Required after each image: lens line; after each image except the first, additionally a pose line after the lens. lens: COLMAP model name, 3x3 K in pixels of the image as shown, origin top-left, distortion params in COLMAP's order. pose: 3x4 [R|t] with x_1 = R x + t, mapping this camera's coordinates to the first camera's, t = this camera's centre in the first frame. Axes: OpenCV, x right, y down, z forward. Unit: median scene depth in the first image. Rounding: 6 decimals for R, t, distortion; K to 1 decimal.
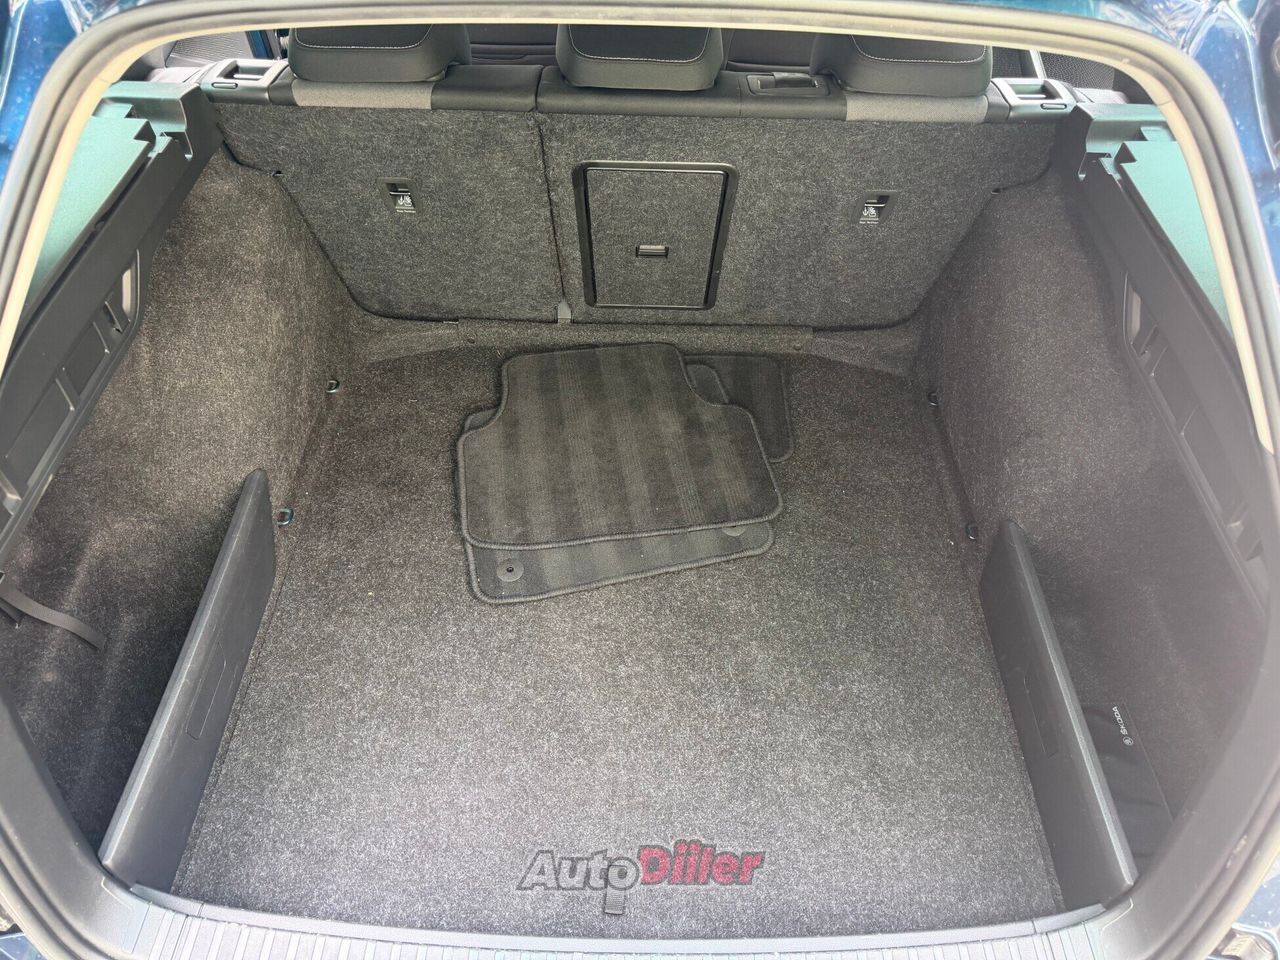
lens RADIAL K [[898.3, 0, 641.1], [0, 898.3, 480.9], [0, 0, 1]] dist [0.004545, -0.004963]
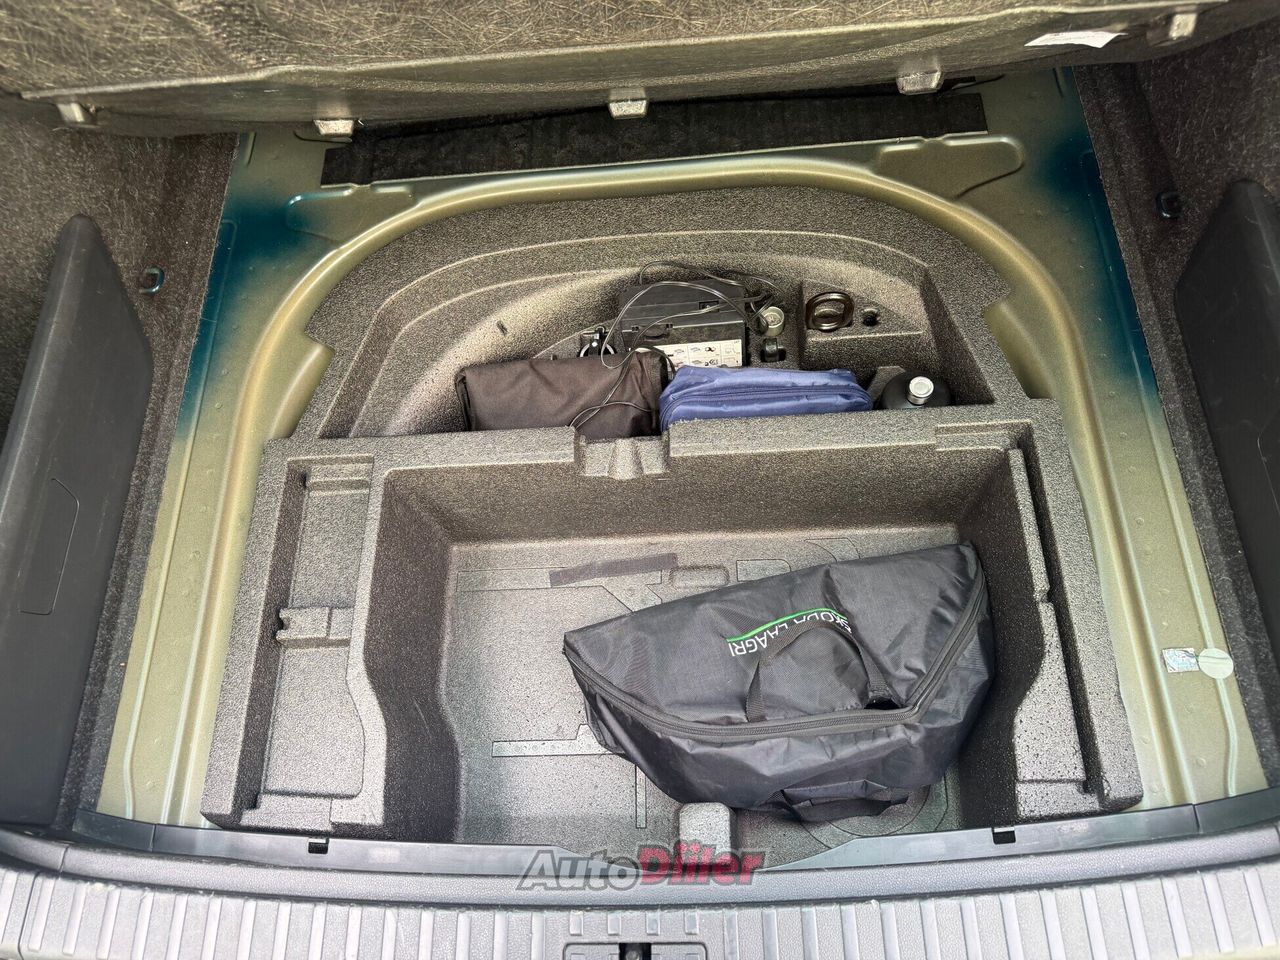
lens RADIAL K [[898.3, 0, 637.2], [0, 898.3, 479.3], [0, 0, 1]] dist [0.004545, -0.004963]
pose [[0.992516, -0.070410, -0.099770, 0.047060], [0.098217, 0.945778, 0.309607, 0.006669], [0.072561, -0.317089, 0.945616, 0.330239]]
